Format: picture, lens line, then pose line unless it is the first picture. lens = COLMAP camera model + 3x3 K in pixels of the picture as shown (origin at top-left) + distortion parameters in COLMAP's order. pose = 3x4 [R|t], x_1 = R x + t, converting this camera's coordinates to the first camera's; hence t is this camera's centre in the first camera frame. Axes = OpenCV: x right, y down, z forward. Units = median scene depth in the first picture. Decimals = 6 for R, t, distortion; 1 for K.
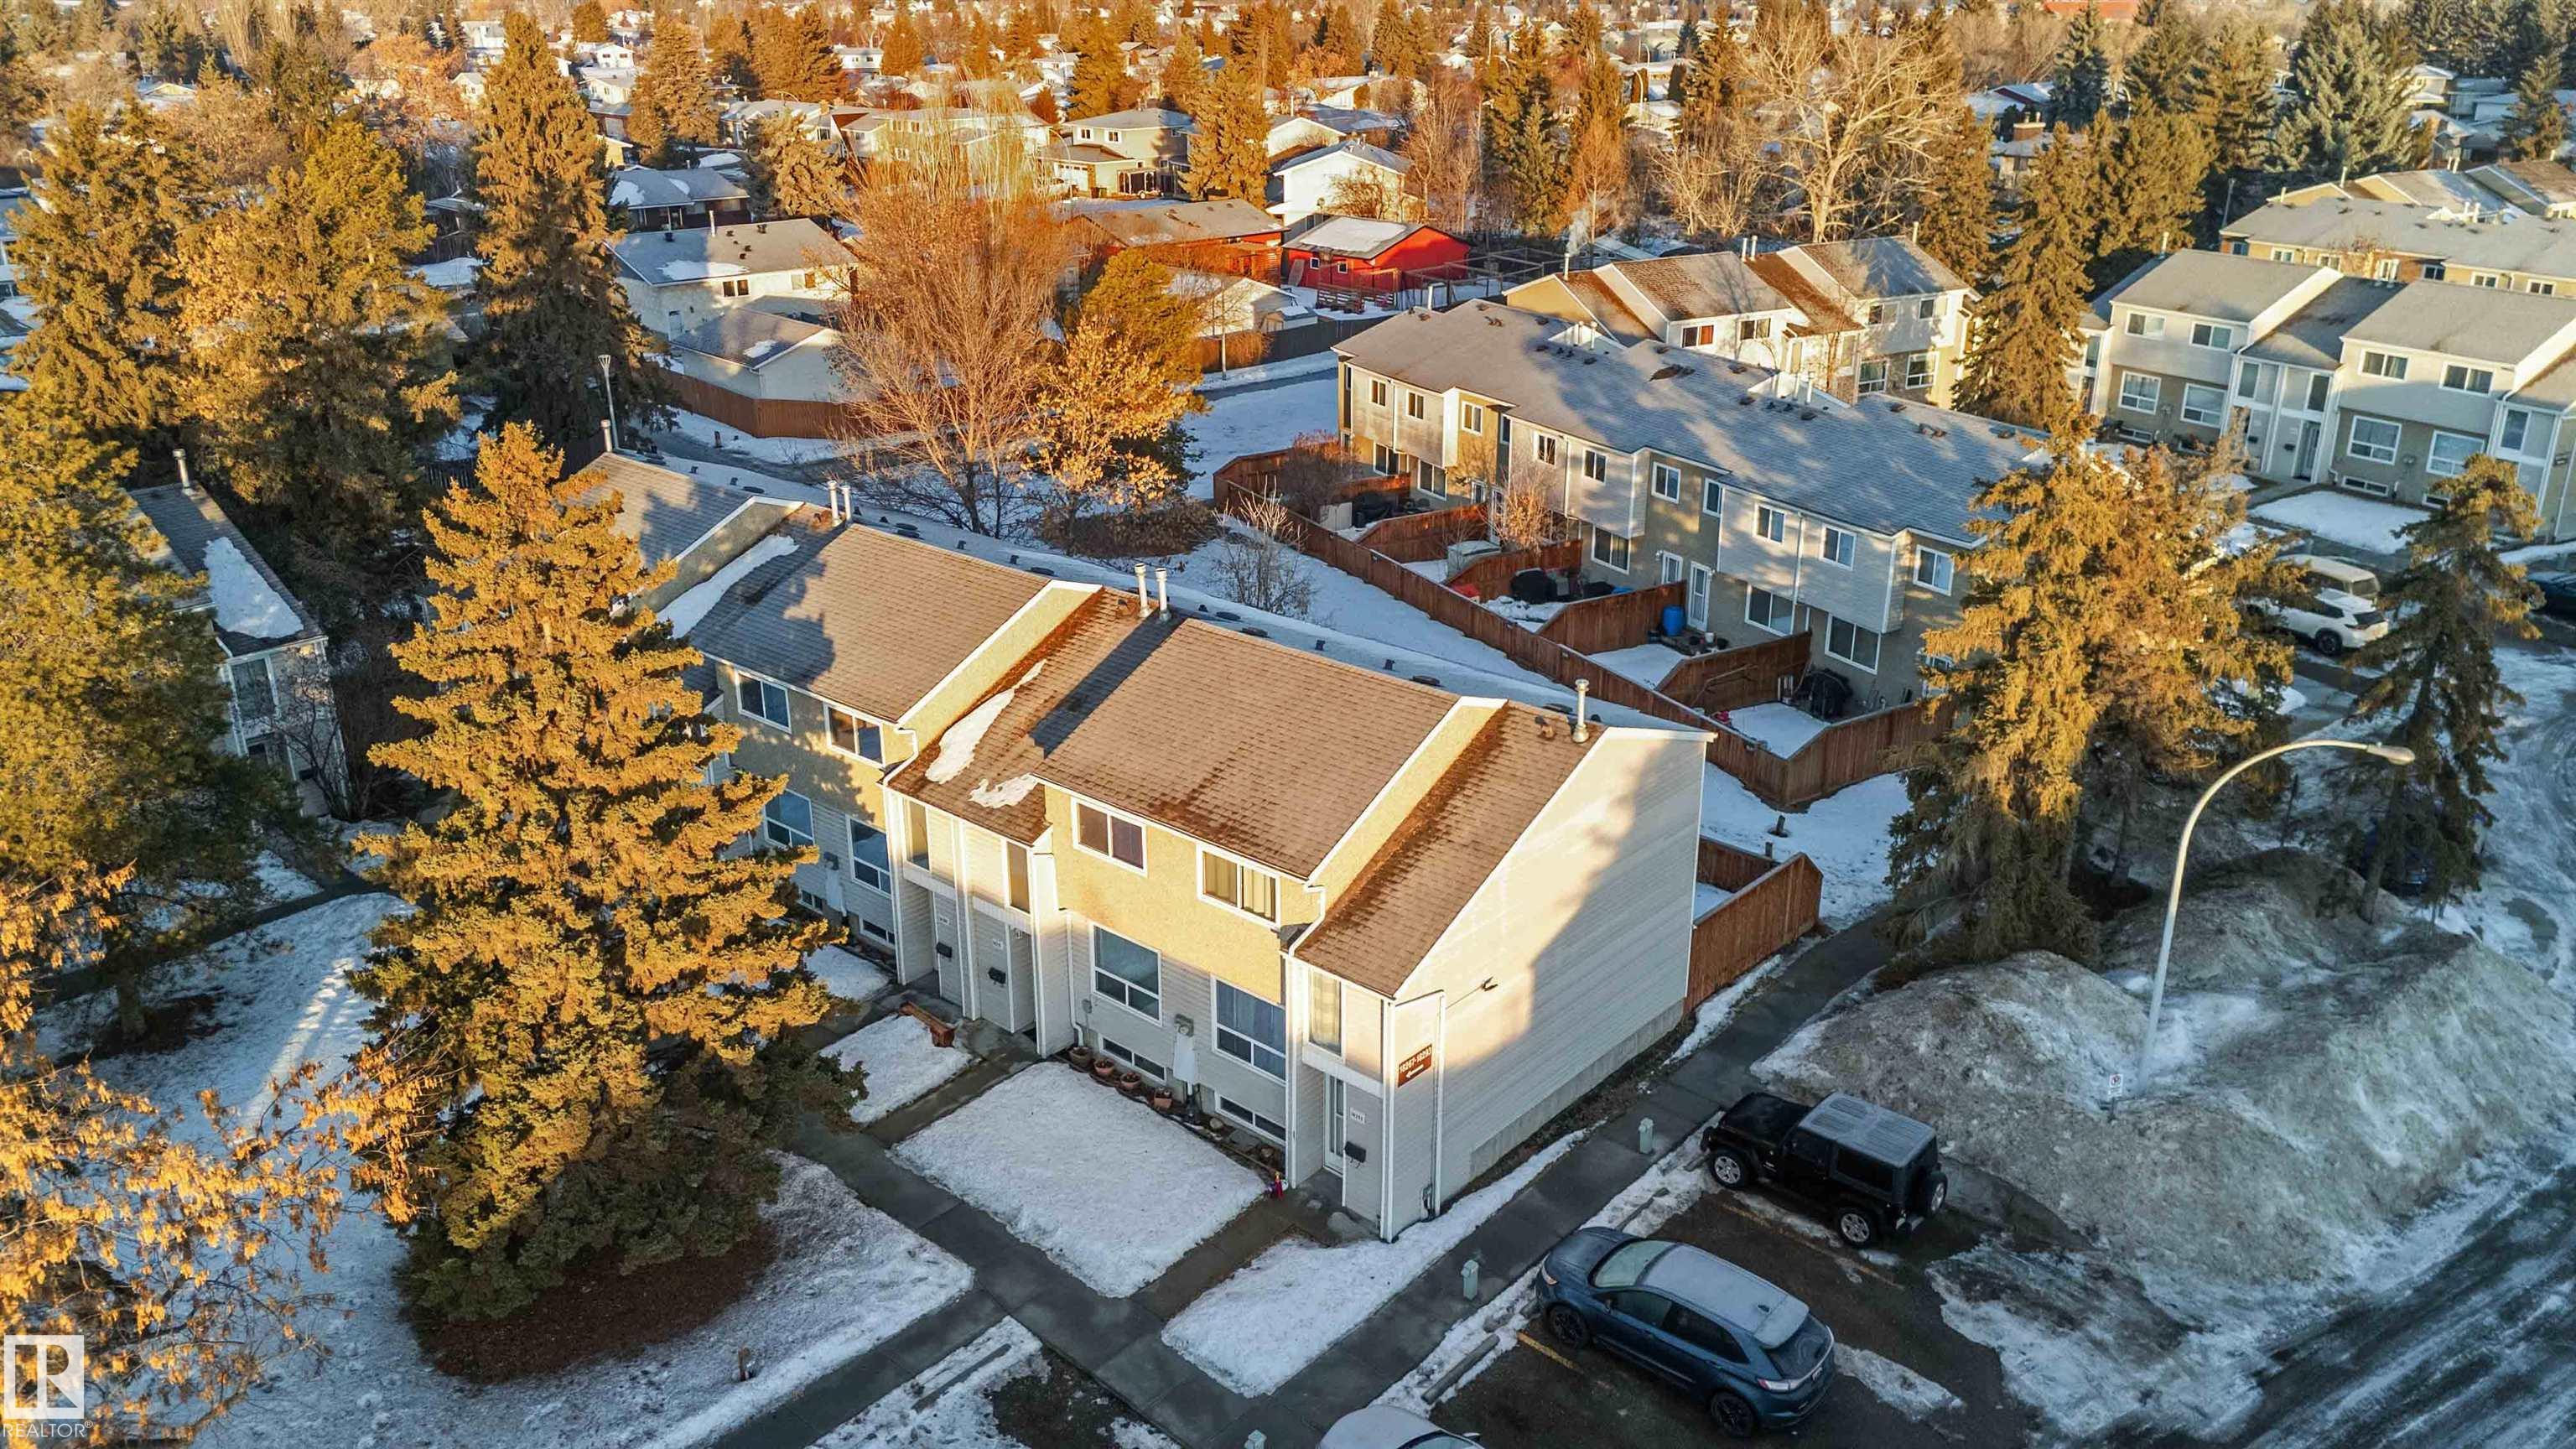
lens RADIAL K [[1945.7, 0, 1288.4], [0, 1945.7, 726.5], [0, 0, 1]] dist [0.084995, -0.003835]
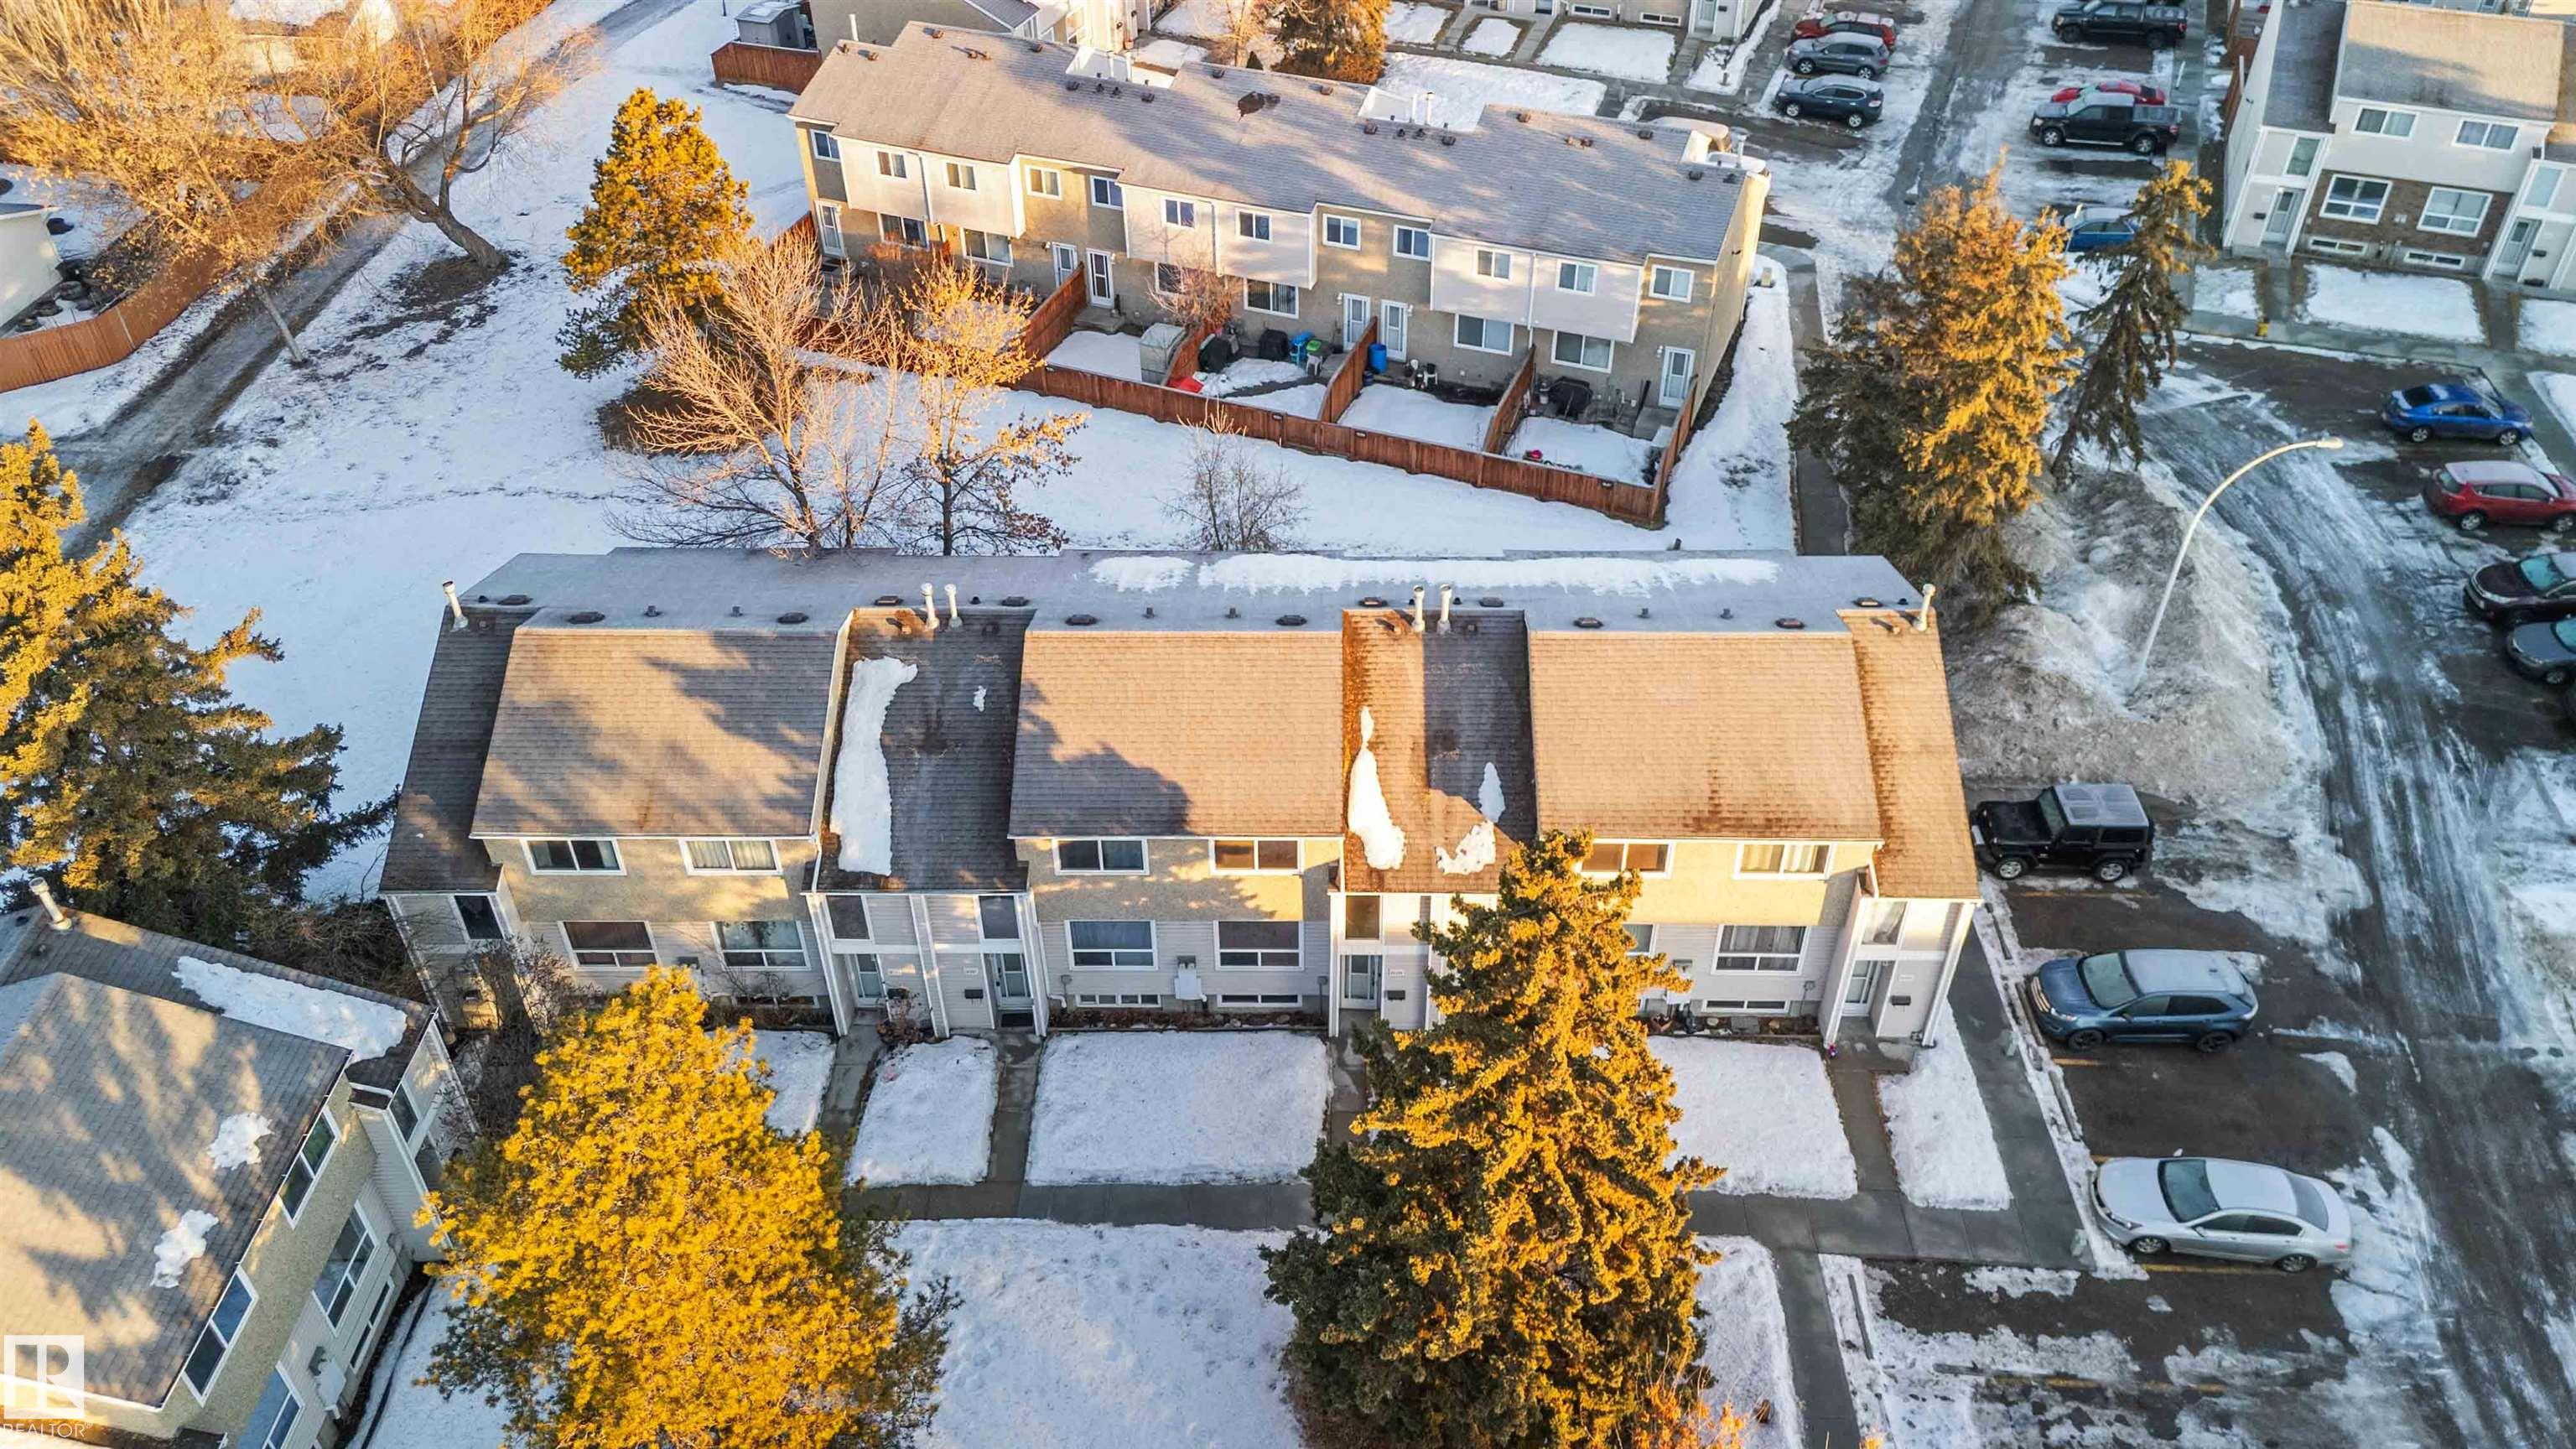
lens RADIAL K [[1945.7, 0, 1288.0], [0, 1945.7, 723.5], [0, 0, 1]] dist [0.084995, -0.003835]
pose [[0.748978, -0.420154, 0.512351, -0.683656], [0.235175, 0.891471, 0.387261, -0.432436], [-0.619455, -0.169558, 0.766502, 0.232437]]
